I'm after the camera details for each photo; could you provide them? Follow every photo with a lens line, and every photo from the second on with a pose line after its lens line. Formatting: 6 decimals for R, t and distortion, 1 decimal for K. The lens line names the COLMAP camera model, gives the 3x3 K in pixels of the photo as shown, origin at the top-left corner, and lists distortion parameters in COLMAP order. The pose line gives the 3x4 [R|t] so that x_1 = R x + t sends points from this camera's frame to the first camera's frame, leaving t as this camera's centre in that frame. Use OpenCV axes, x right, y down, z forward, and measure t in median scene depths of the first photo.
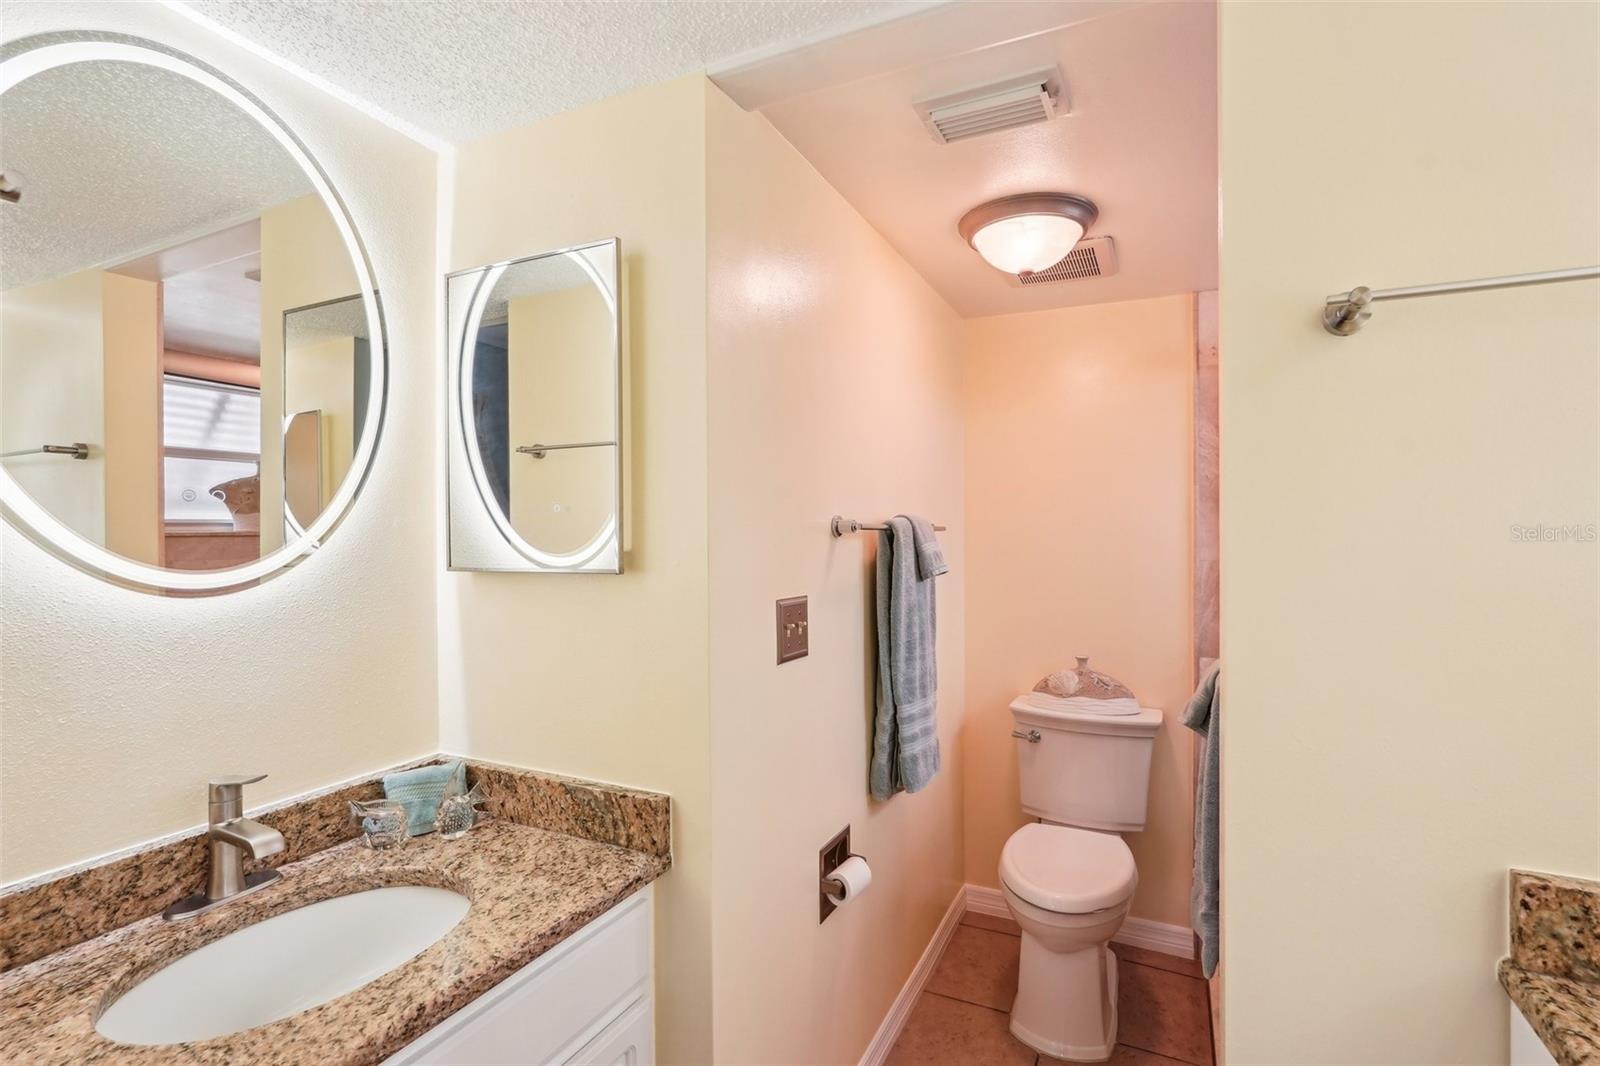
lens RADIAL K [[731.0, 0, 830.4], [0, 731.0, 538.4], [0, 0, 1]] dist [-0.010322, 0.006448]
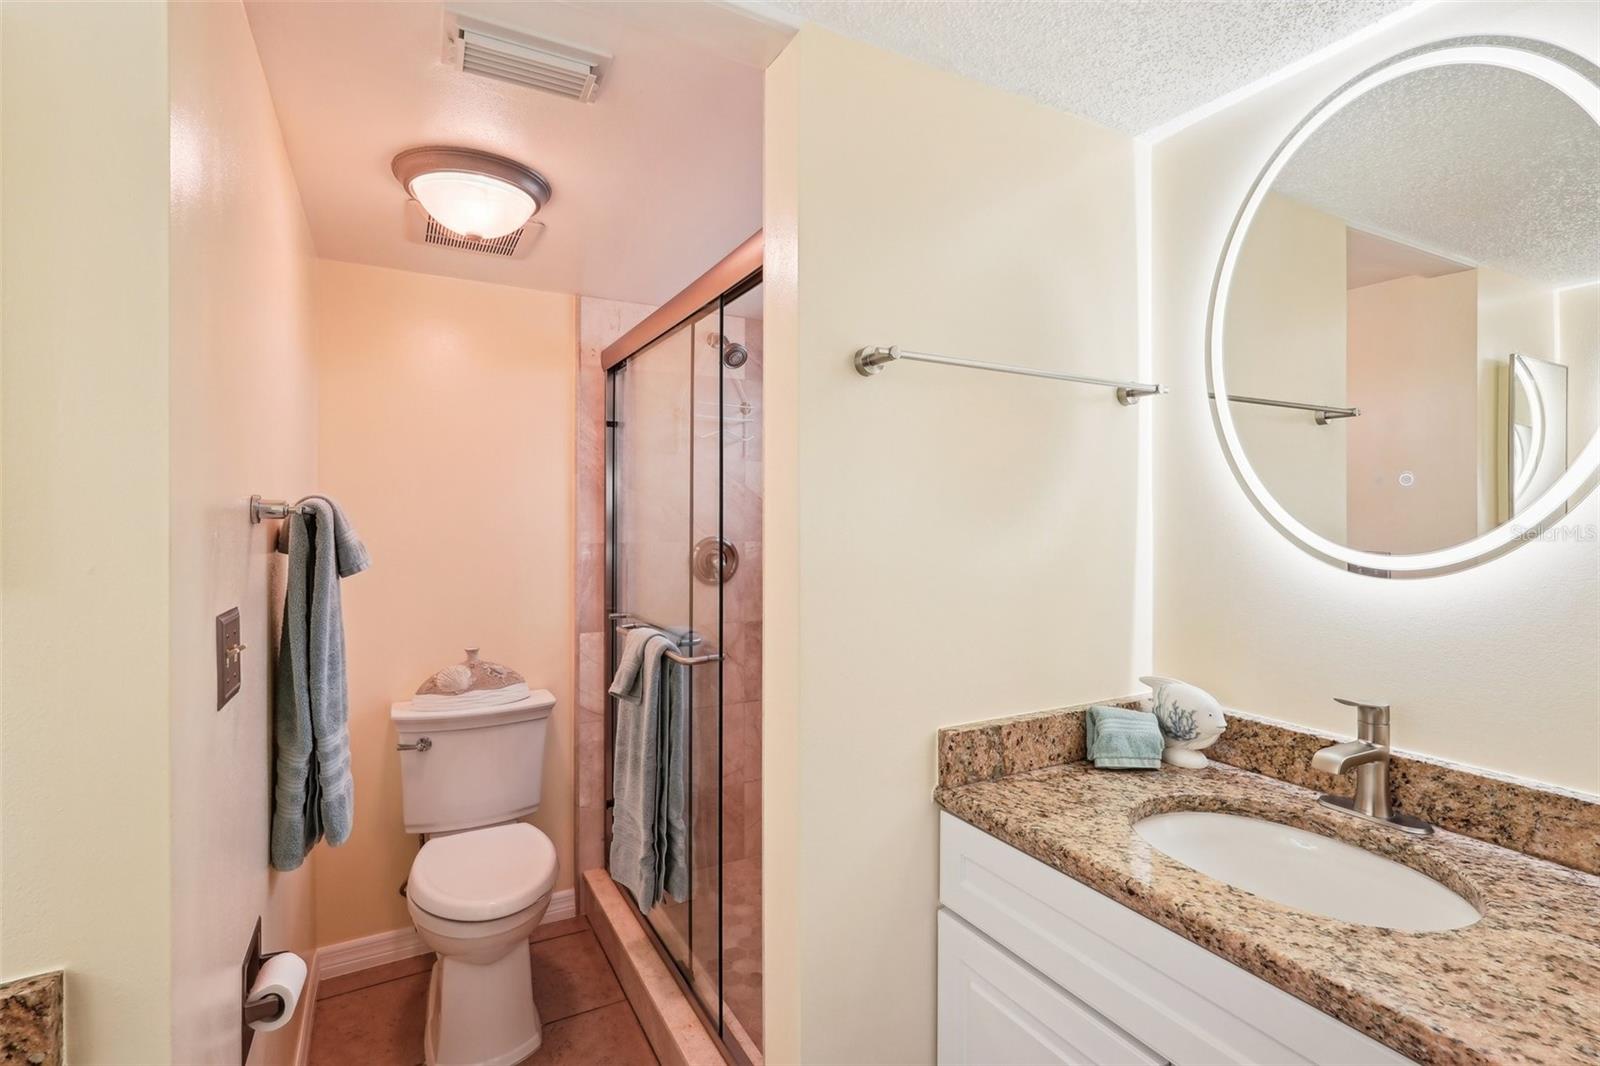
lens RADIAL K [[731.0, 0, 798.7], [0, 731.0, 519.5], [0, 0, 1]] dist [-0.010322, 0.006448]
pose [[0.594902, 0.001422, 0.803797, -0.224365], [0.004172, 0.999979, -0.004857, 0.000849], [-0.803787, 0.006243, 0.594884, 0.124166]]
